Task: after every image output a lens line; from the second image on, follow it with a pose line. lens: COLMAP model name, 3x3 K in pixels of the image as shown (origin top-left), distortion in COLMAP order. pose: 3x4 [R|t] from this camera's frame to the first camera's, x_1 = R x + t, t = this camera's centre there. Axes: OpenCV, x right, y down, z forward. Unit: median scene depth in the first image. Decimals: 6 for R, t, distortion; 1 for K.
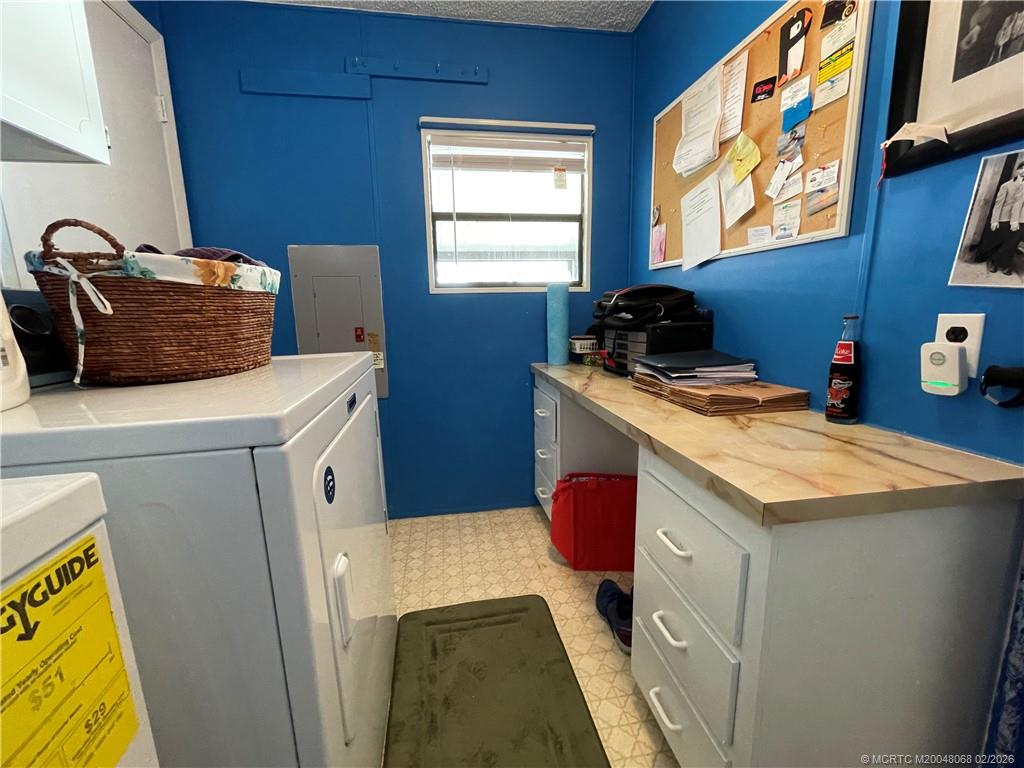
lens RADIAL K [[417.9, 0, 511.6], [0, 417.9, 382.8], [0, 0, 1]] dist [-0.002143, -0.000832]
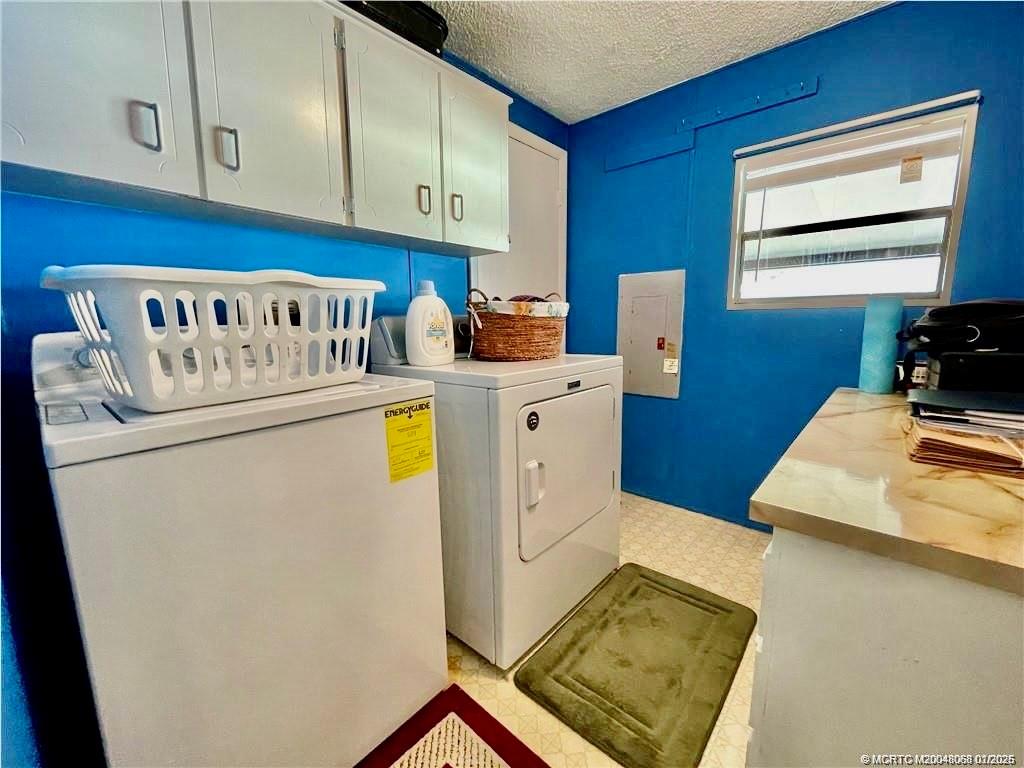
lens RADIAL K [[417.9, 0, 511.4], [0, 417.9, 381.8], [0, 0, 1]] dist [-0.002143, -0.000832]
pose [[0.626160, 0.127043, -0.769275, 0.524615], [-0.139539, 0.988966, 0.049745, -0.007897], [0.767106, 0.076195, 0.636979, -0.169758]]
